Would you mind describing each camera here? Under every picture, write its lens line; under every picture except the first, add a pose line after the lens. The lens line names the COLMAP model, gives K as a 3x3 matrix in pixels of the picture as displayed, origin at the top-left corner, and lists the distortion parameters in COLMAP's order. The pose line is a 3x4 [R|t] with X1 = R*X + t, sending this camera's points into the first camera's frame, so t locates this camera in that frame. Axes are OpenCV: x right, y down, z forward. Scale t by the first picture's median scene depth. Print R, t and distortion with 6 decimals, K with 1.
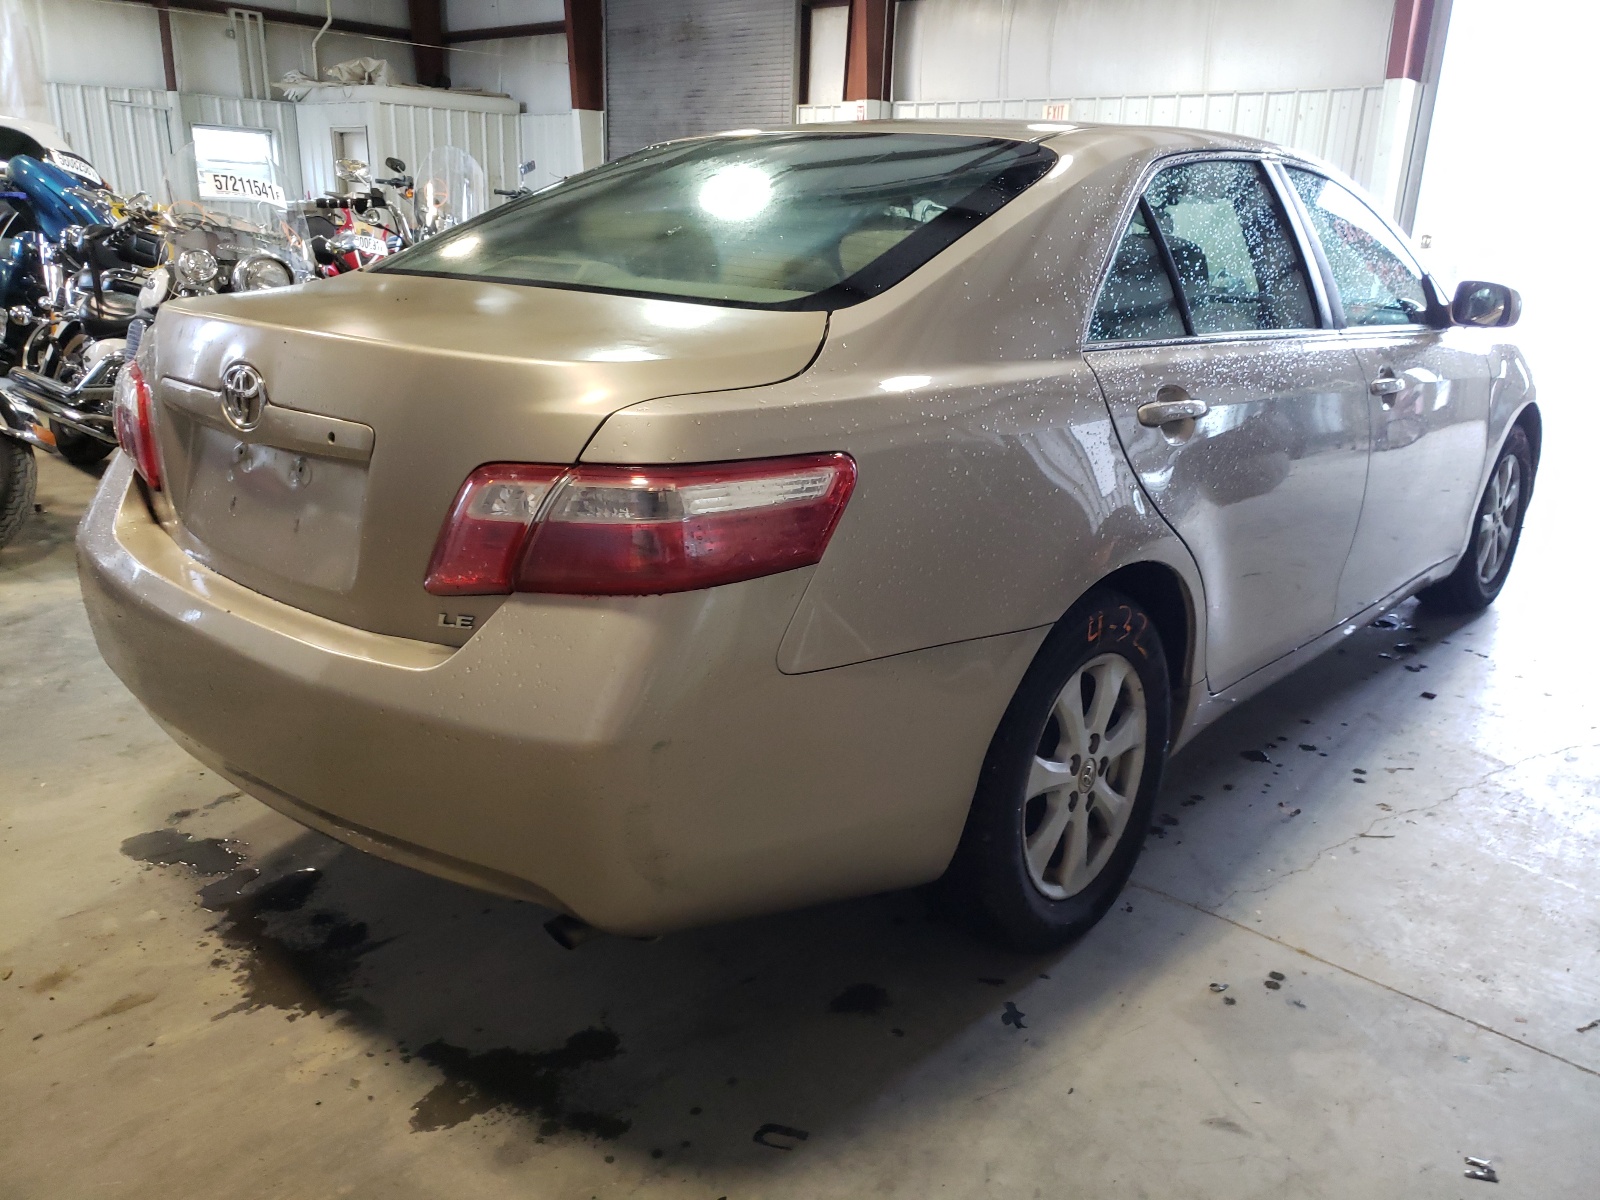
lens RADIAL K [[1219.6, 0, 800.0], [0, 1219.6, 600.0], [0, 0, 1]] dist [0.000697, 0.000679]
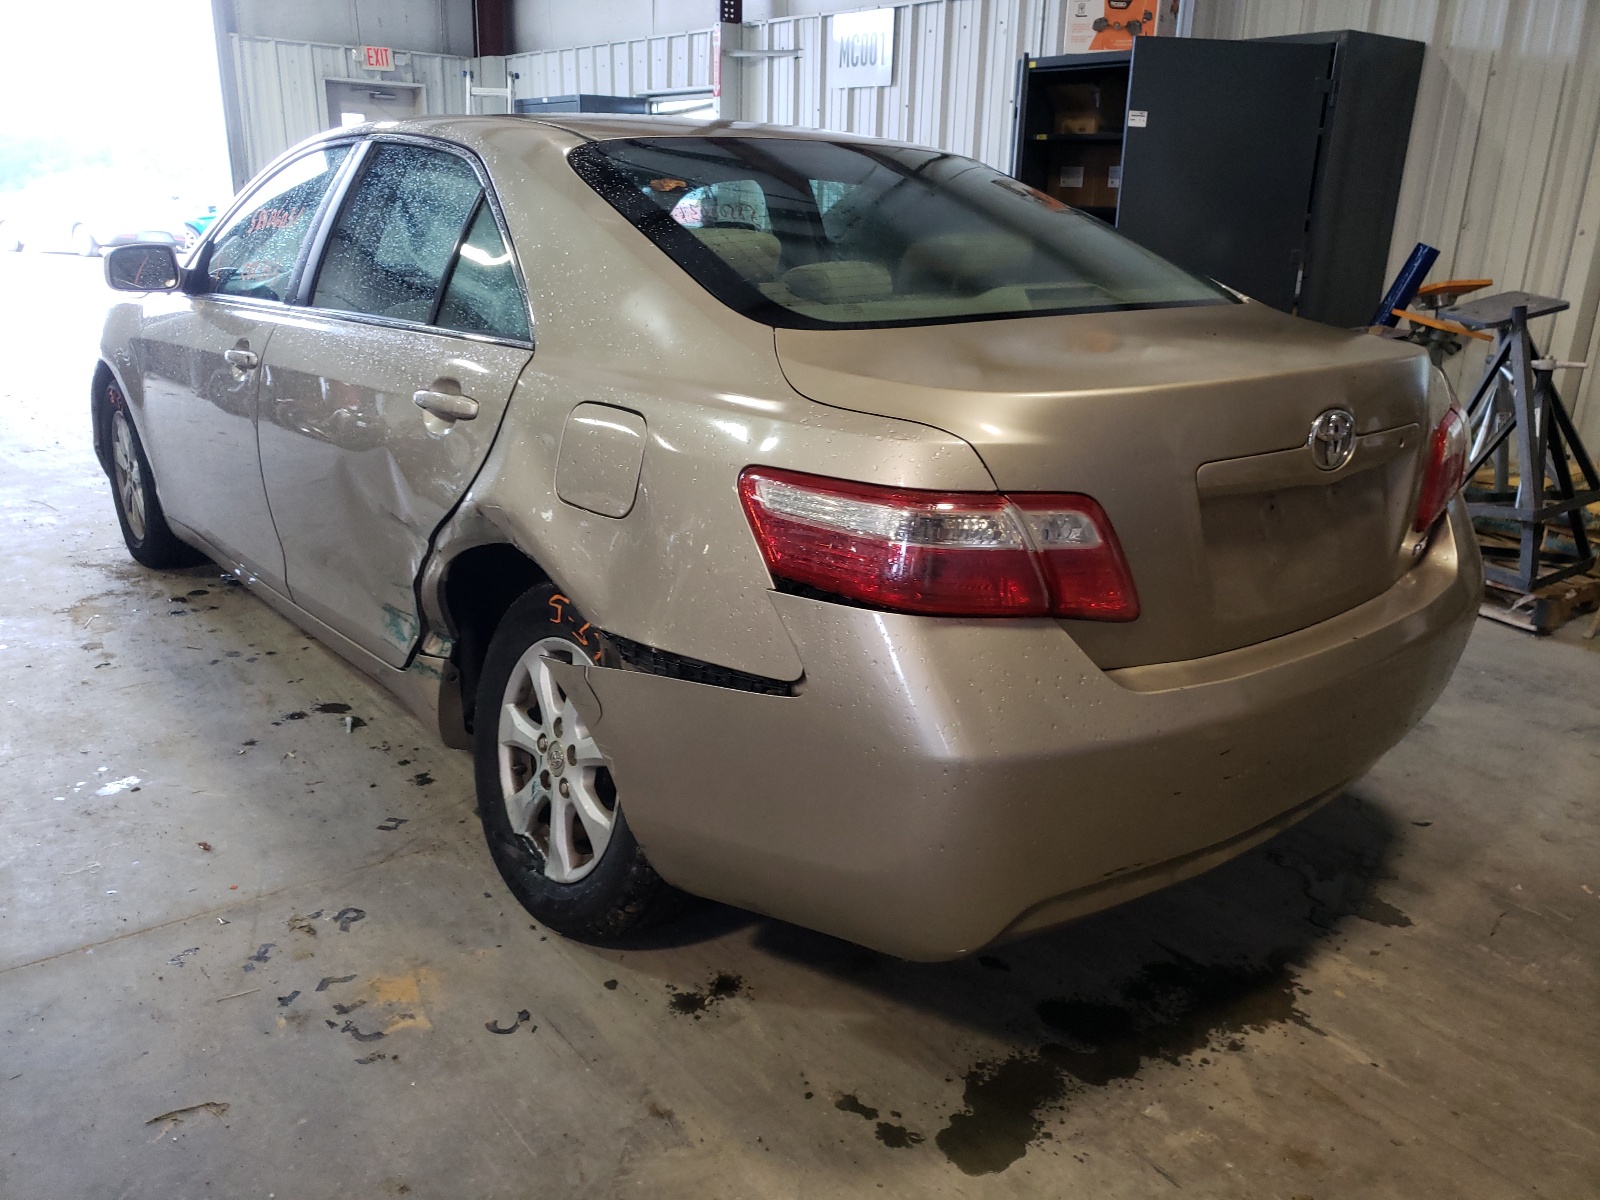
lens RADIAL K [[1219.6, 0, 800.0], [0, 1219.6, 600.0], [0, 0, 1]] dist [0.000697, 0.000679]
pose [[0.192457, -0.325936, 0.925595, -1.363135], [0.272588, 0.923864, 0.268648, -0.401522], [-0.942686, 0.200603, 0.266650, 1.017050]]
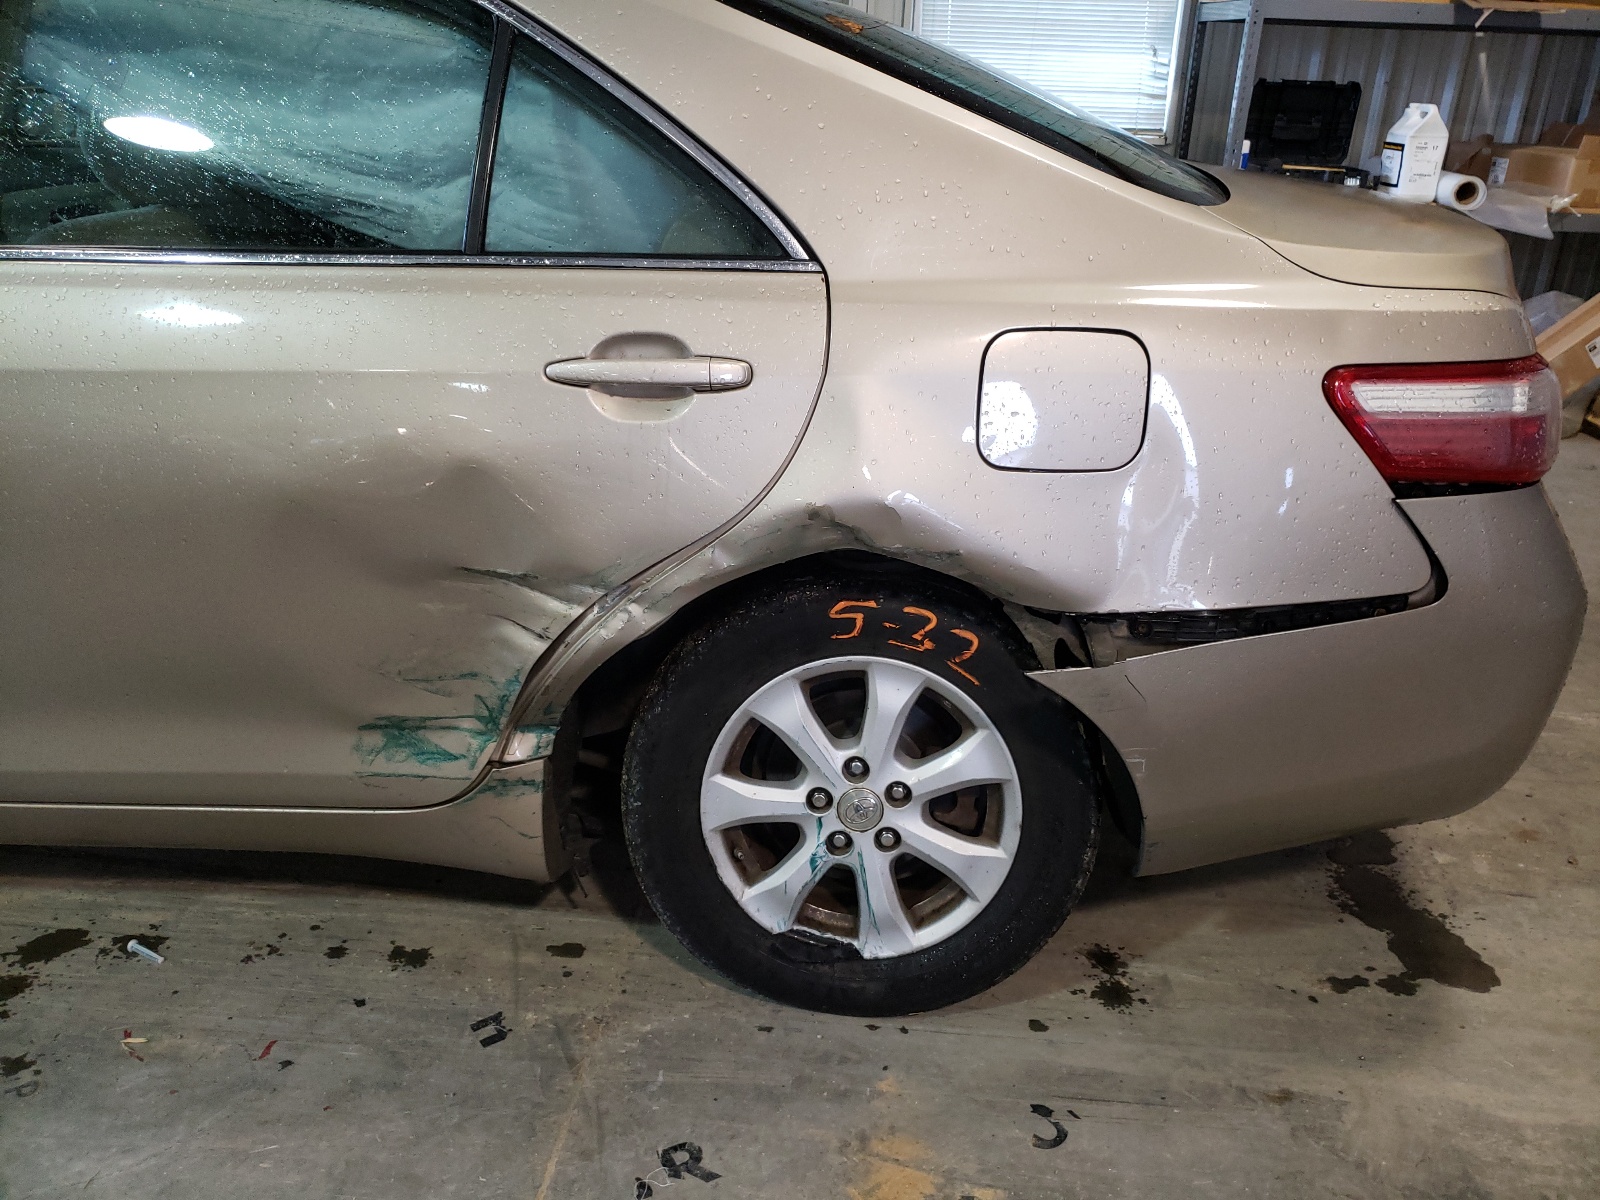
lens RADIAL K [[1242.4, 0, 800.1], [0, 1242.4, 550.8], [0, 0, 1]] dist [0.001295, 0.001891]
pose [[-0.584836, -0.334295, 0.739063, -0.971599], [0.200661, 0.823185, 0.531132, -0.646961], [-0.785940, 0.458926, -0.414348, 1.870407]]
